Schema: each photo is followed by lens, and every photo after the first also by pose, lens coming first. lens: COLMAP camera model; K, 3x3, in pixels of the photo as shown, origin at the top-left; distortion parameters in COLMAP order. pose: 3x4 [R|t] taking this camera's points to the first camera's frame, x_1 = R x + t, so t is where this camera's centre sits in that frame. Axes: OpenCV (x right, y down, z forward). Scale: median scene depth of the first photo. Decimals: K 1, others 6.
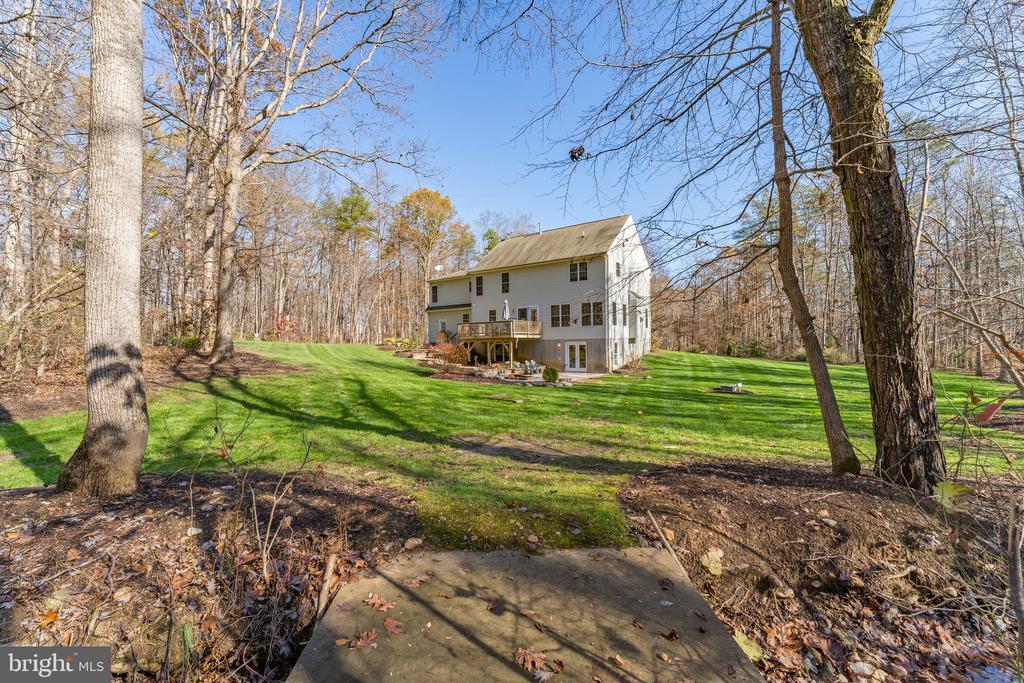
lens RADIAL K [[409.6, 0, 509.6], [0, 409.6, 346.2], [0, 0, 1]] dist [0.002161, -0.000166]
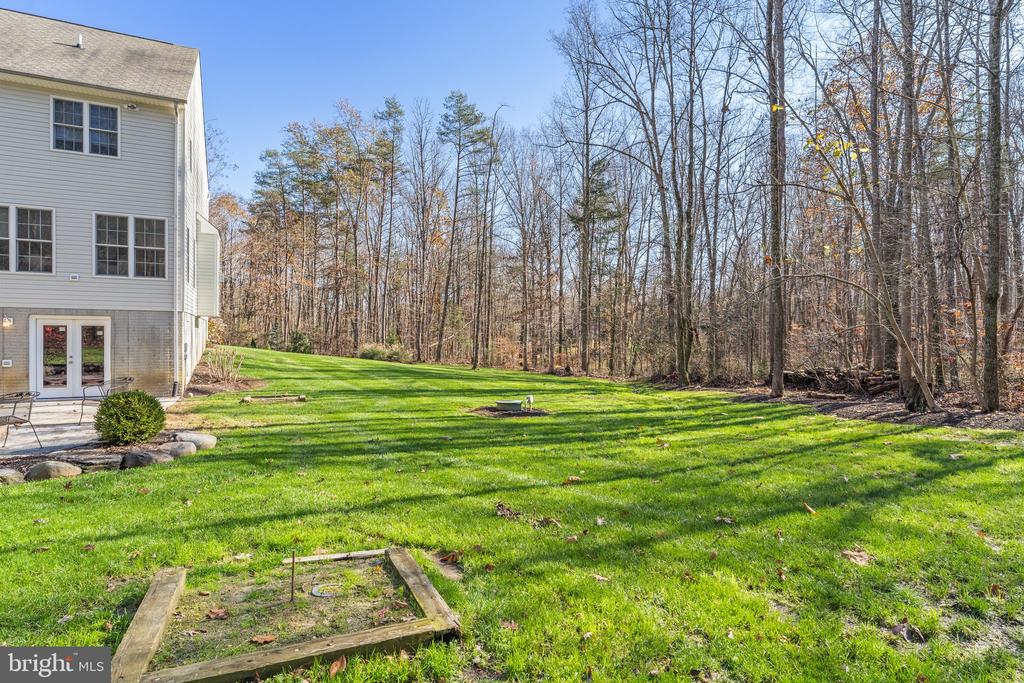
lens RADIAL K [[545.9, 0, 516.0], [0, 545.9, 338.3], [0, 0, 1]] dist [0.001686, -0.001114]
pose [[0.483608, 0.017002, 0.875120, -0.072351], [-0.010076, 0.999853, -0.013857, 0.011504], [-0.875227, -0.002116, 0.483708, 0.408609]]
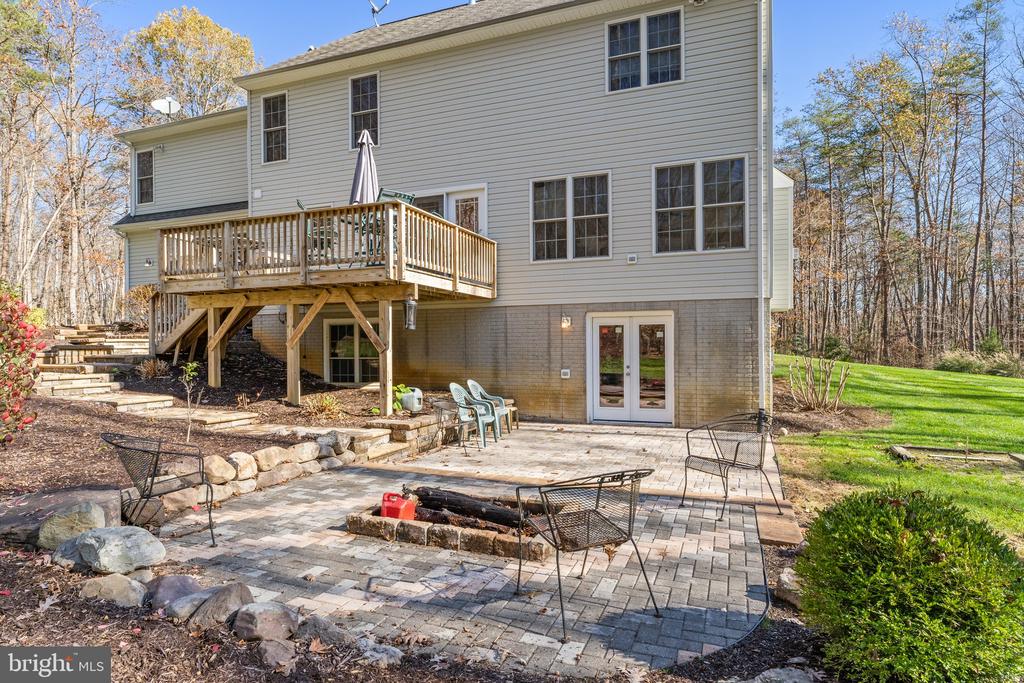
lens RADIAL K [[541.9, 0, 525.0], [0, 541.9, 391.3], [0, 0, 1]] dist [-0.000044, -0.000384]
pose [[0.966201, -0.010041, 0.257594, 0.000013], [-0.008949, 0.997332, 0.072445, 0.015754], [-0.257634, -0.072301, 0.963534, 0.651597]]
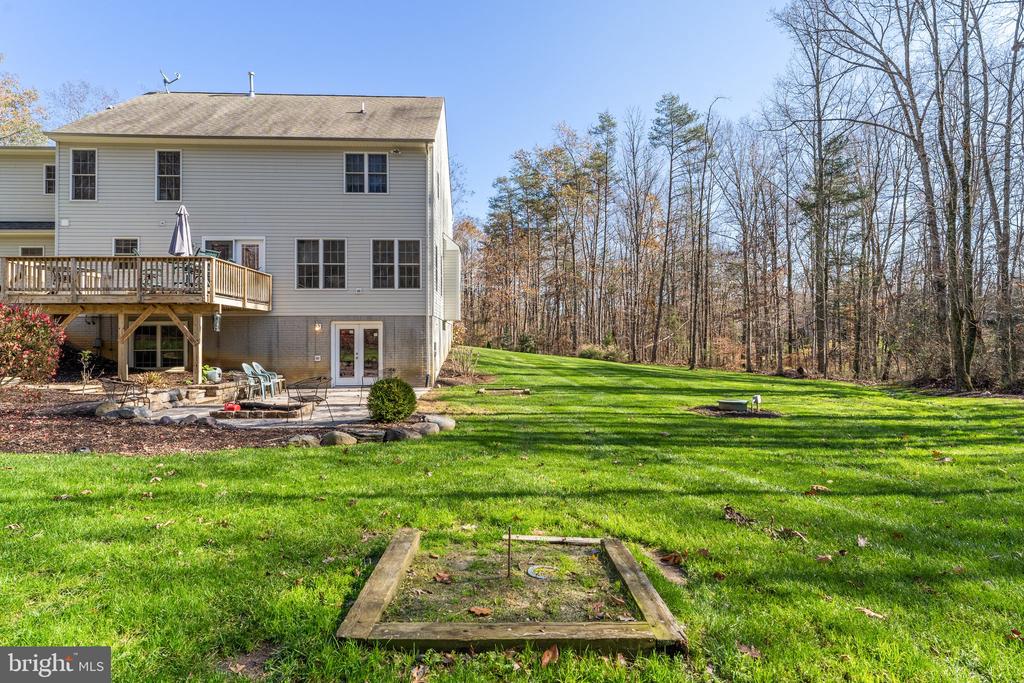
lens RADIAL K [[521.0, 0, 512.1], [0, 521.0, 332.0], [0, 0, 1]] dist [0.000768, 0.000049]
pose [[0.790185, 0.022000, 0.612474, -0.060935], [-0.004453, 0.999535, -0.030158, 0.017616], [-0.612853, 0.021104, 0.789915, 0.417545]]
